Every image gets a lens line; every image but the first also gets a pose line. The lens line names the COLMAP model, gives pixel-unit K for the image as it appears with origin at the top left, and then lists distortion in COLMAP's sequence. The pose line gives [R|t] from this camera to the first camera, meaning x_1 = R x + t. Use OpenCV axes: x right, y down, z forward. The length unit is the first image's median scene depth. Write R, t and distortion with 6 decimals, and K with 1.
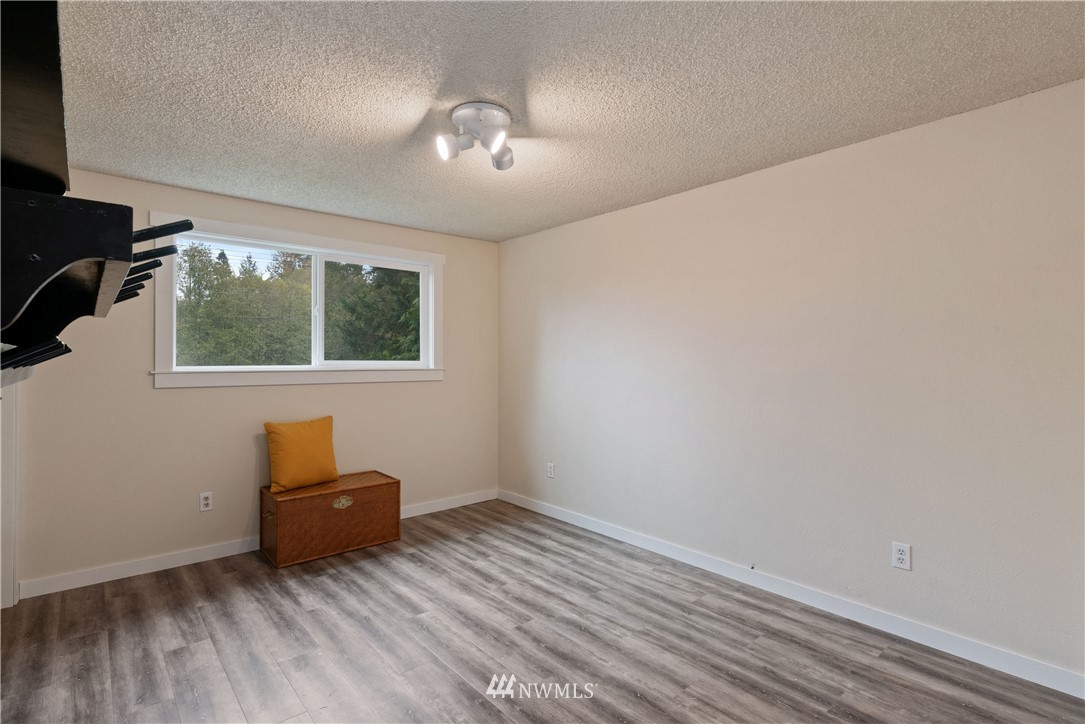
lens RADIAL K [[520.3, 0, 568.2], [0, 520.3, 353.5], [0, 0, 1]] dist [0.001266, -0.001276]
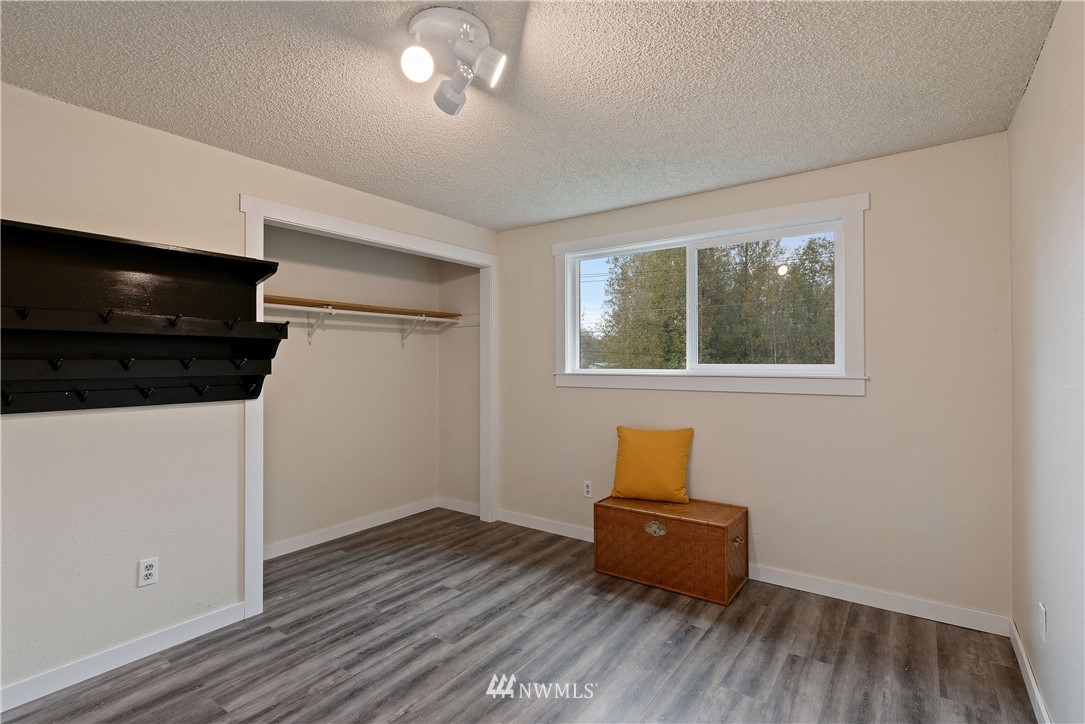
lens RADIAL K [[520.3, 0, 542.9], [0, 520.3, 359.6], [0, 0, 1]] dist [0.001266, -0.001276]
pose [[0.211728, -0.013222, -0.977239, 0.385397], [0.008398, 0.999896, -0.011709, 0.016541], [0.977293, -0.005727, 0.211817, 0.662842]]
